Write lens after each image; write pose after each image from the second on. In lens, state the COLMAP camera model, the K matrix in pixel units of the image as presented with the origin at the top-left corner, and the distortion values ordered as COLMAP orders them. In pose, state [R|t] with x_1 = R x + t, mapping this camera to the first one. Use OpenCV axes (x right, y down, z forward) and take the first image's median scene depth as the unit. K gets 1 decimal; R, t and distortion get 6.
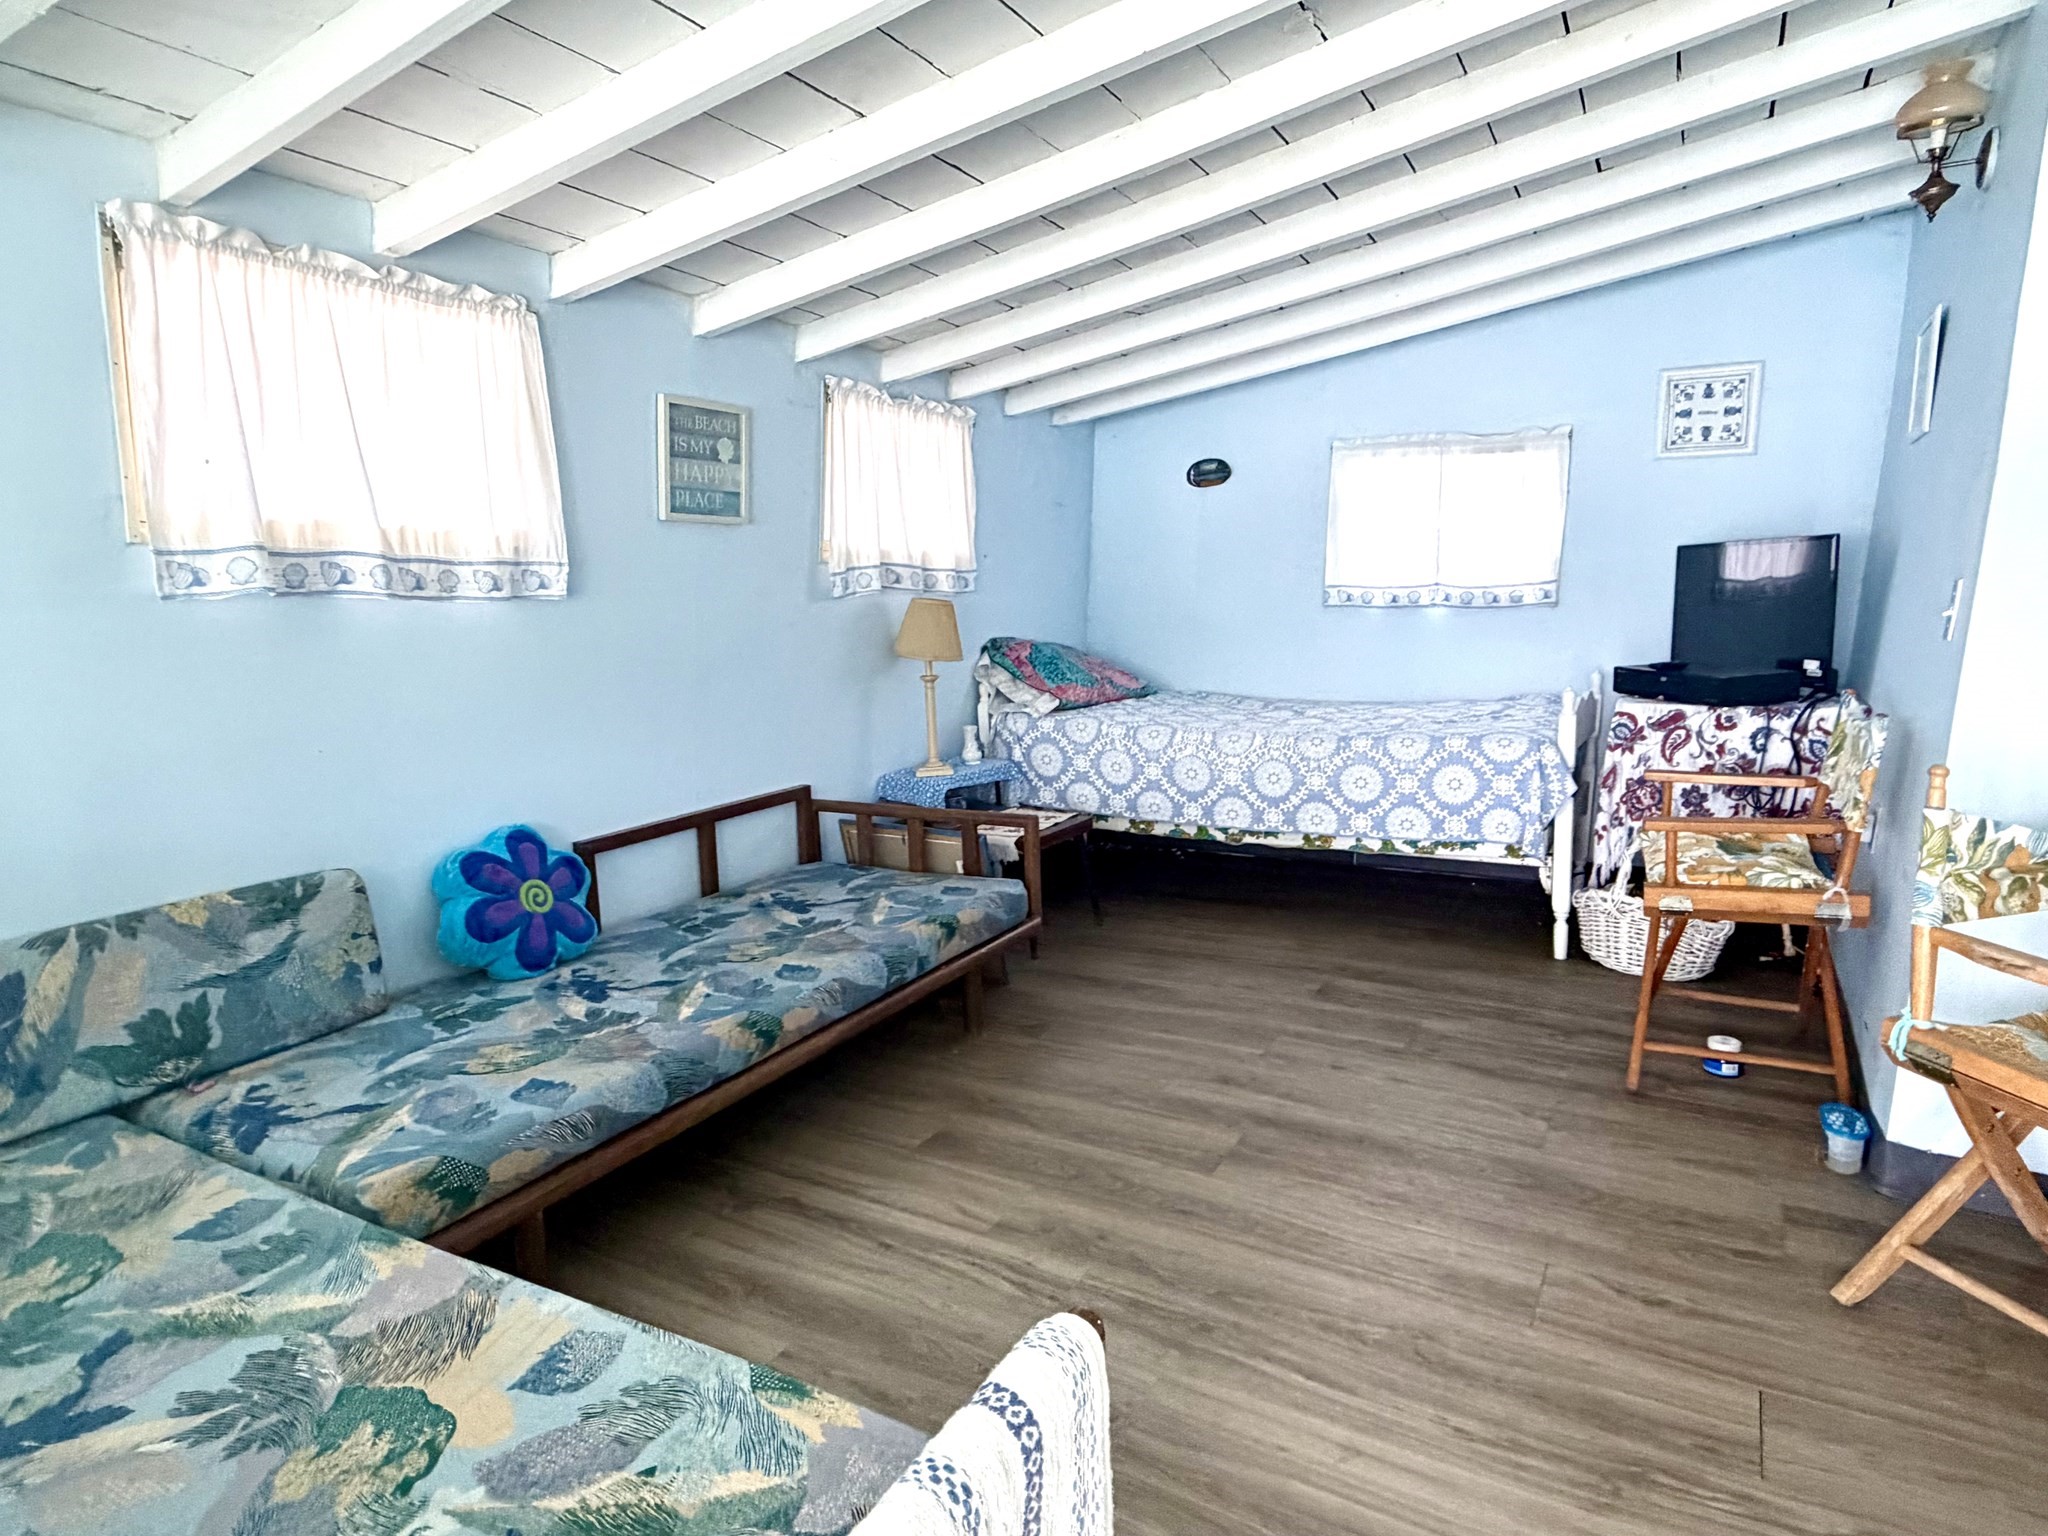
lens RADIAL K [[1201.4, 0, 1024.6], [0, 1201.4, 761.1], [0, 0, 1]] dist [0.002492, -0.000006]
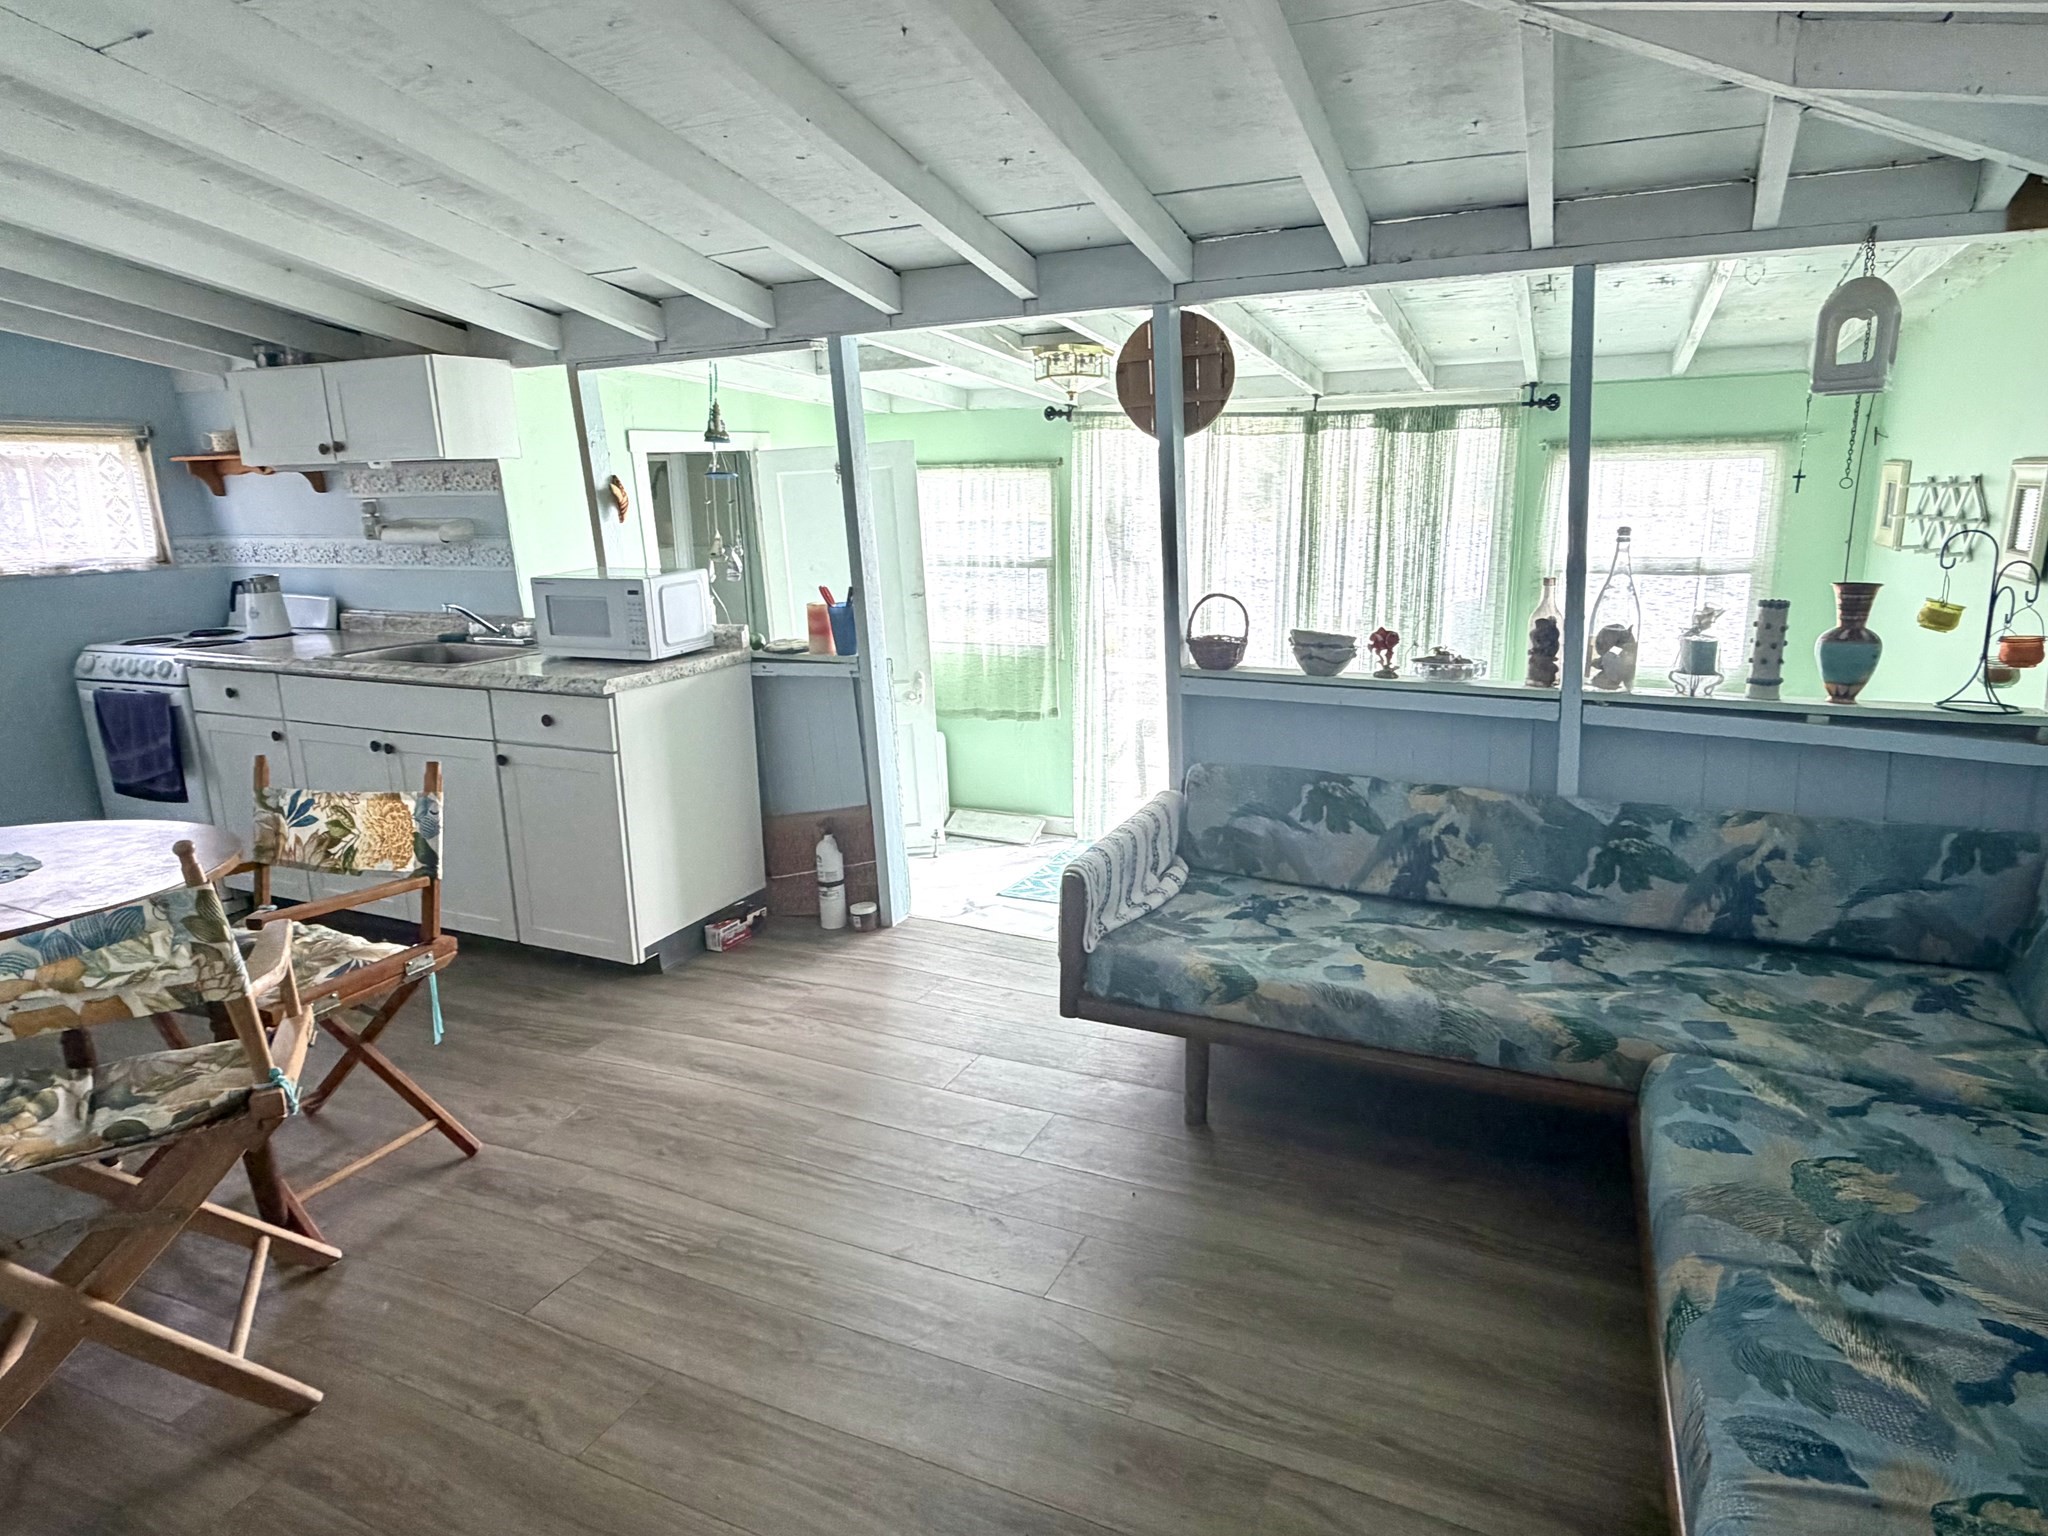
lens RADIAL K [[1201.4, 0, 1024.6], [0, 1201.4, 761.1], [0, 0, 1]] dist [0.002492, -0.000006]
pose [[-0.993500, 0.053159, -0.100653, 0.246578], [0.012425, 0.929615, 0.368324, -0.425747], [0.113148, 0.364679, -0.924233, 2.098481]]
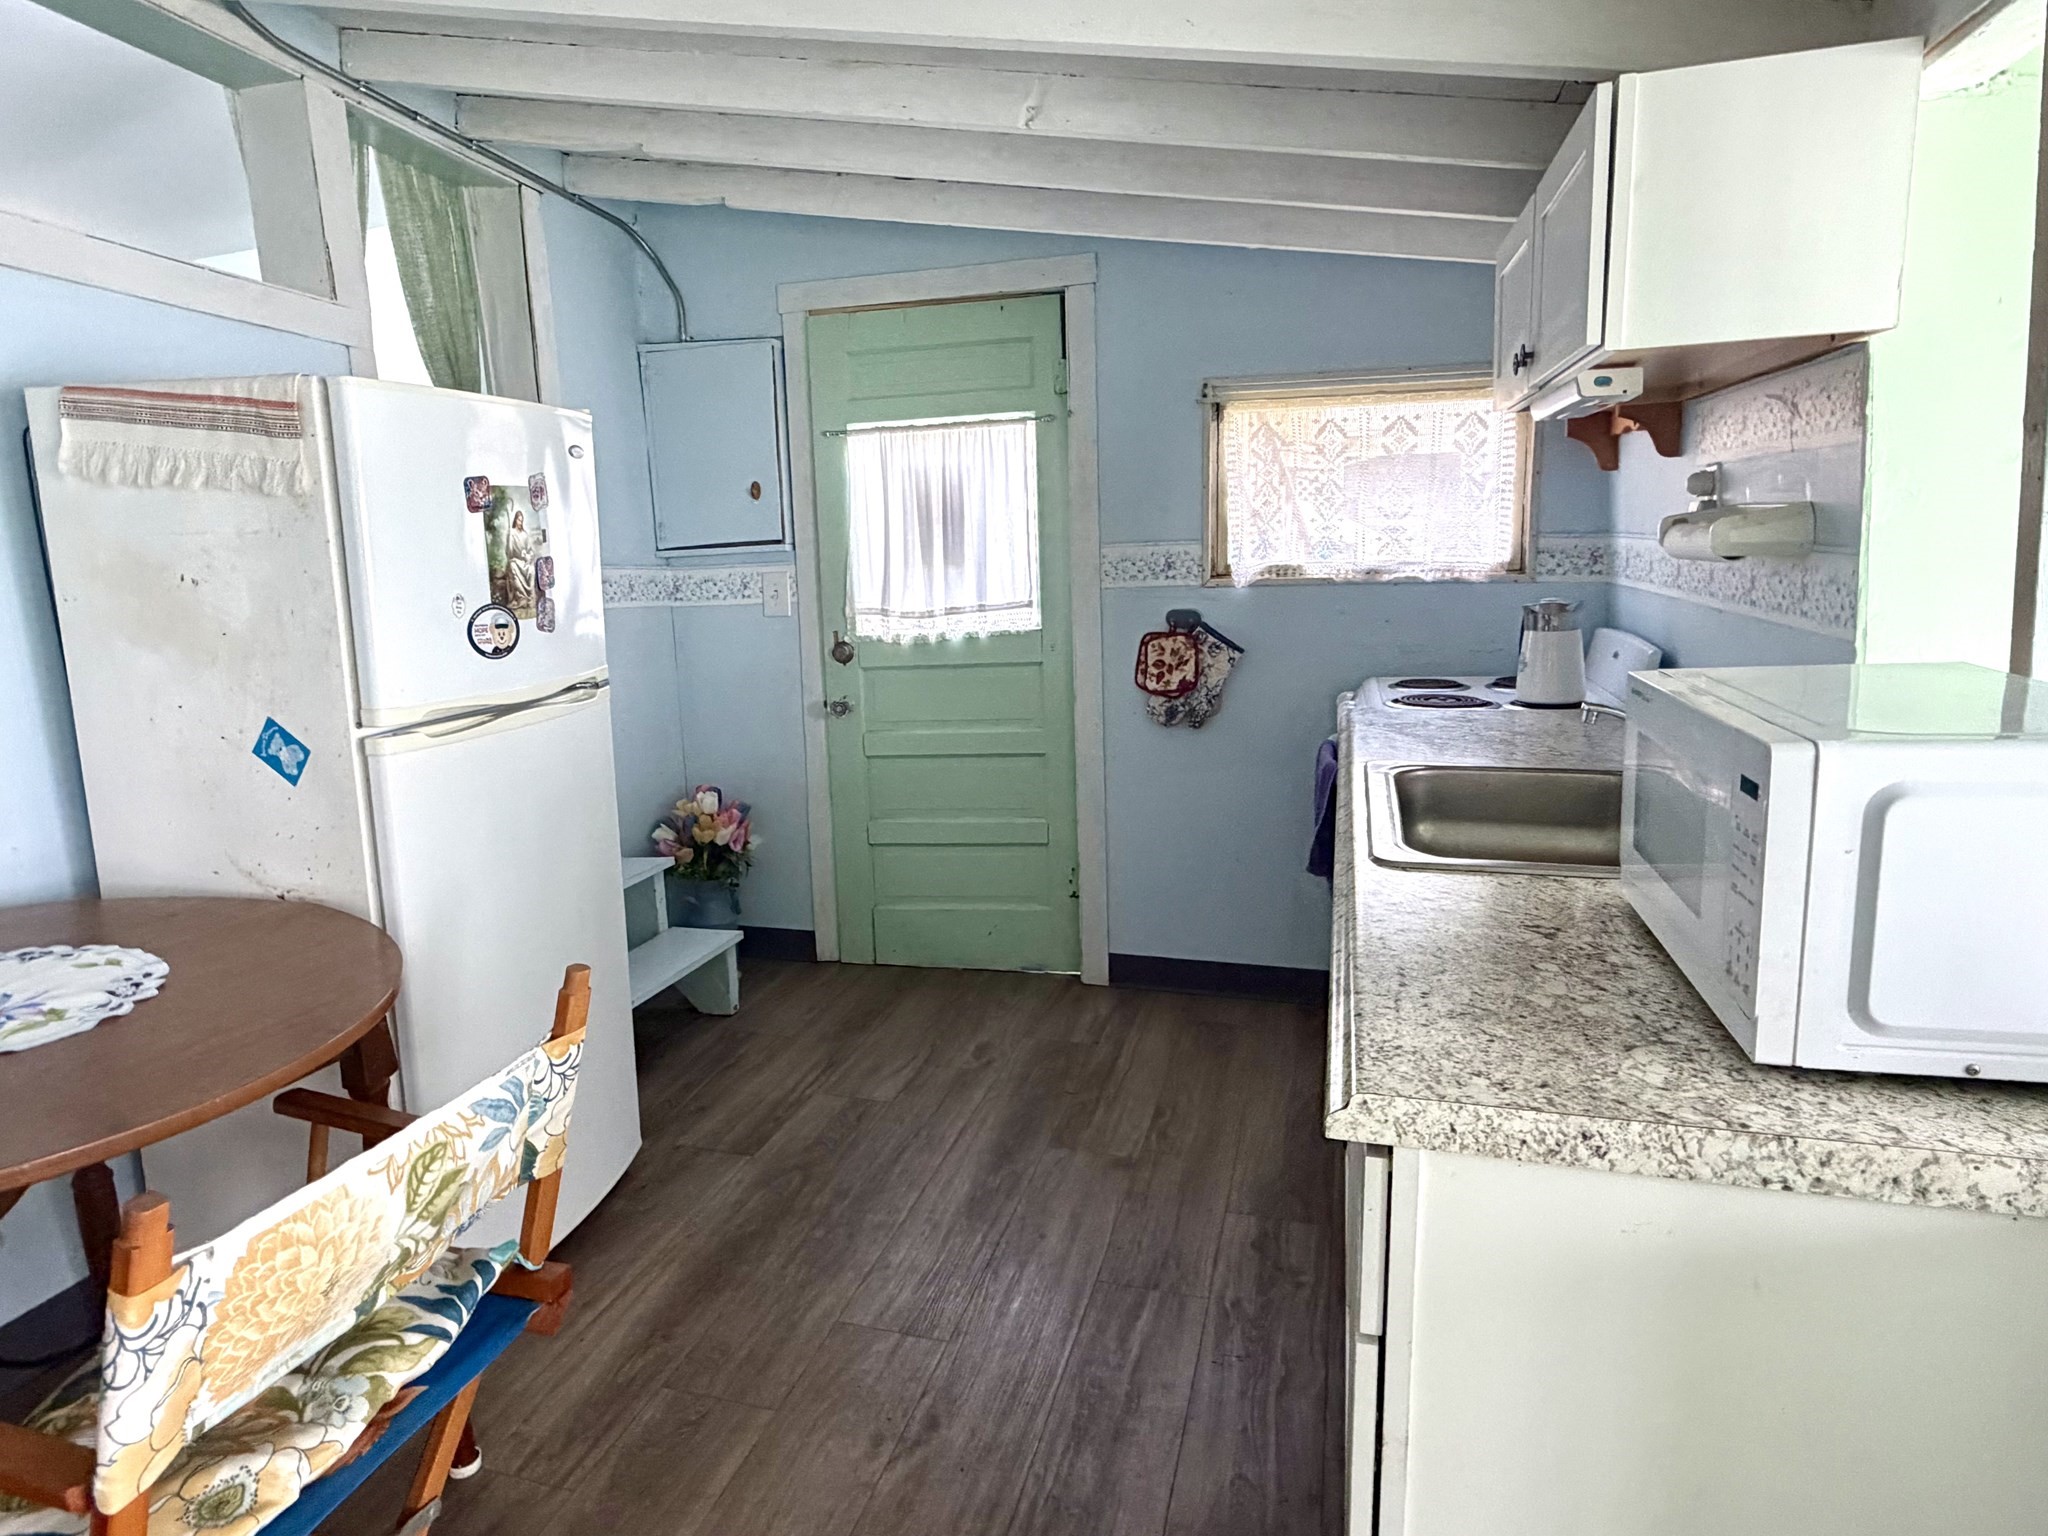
lens RADIAL K [[1201.4, 0, 1024.6], [0, 1201.4, 761.1], [0, 0, 1]] dist [0.002492, -0.000006]
pose [[-0.260637, -0.166827, 0.950914, 0.281646], [0.173686, 0.960784, 0.216165, -0.104646], [-0.949685, 0.221501, -0.221440, 0.329472]]
